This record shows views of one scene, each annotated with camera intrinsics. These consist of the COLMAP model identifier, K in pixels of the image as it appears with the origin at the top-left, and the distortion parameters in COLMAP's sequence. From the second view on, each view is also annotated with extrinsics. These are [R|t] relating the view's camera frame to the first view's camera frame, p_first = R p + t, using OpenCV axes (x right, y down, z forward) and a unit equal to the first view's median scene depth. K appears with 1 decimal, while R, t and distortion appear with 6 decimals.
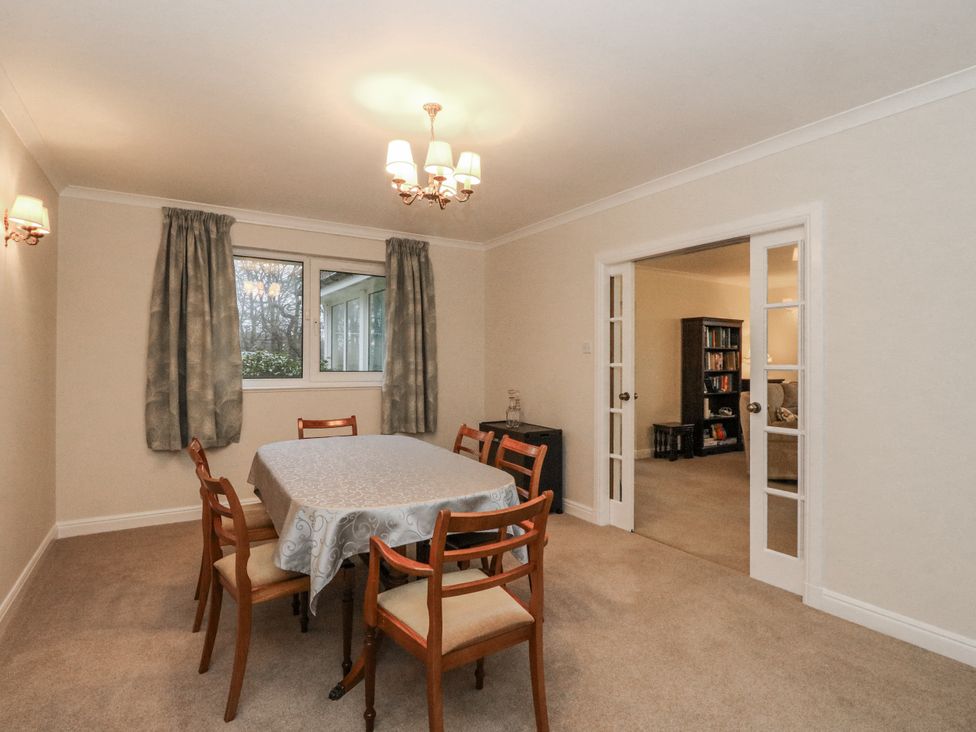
lens RADIAL K [[508.1, 0, 489.4], [0, 508.1, 356.2], [0, 0, 1]] dist [-0.000285, -0.012090]
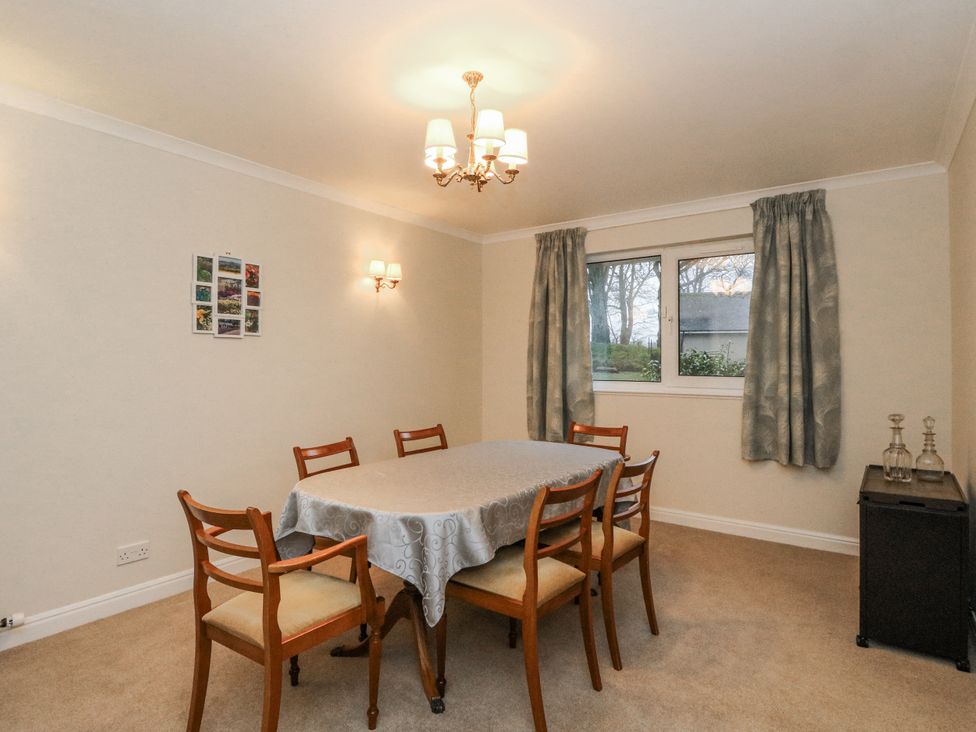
lens RADIAL K [[531.1, 0, 488.7], [0, 531.1, 355.2], [0, 0, 1]] dist [-0.055375, -0.013386]
pose [[0.362216, -0.015073, -0.931972, 0.438368], [0.006743, 0.999885, -0.013551, 0.005649], [0.932070, -0.001376, 0.362276, 0.407581]]
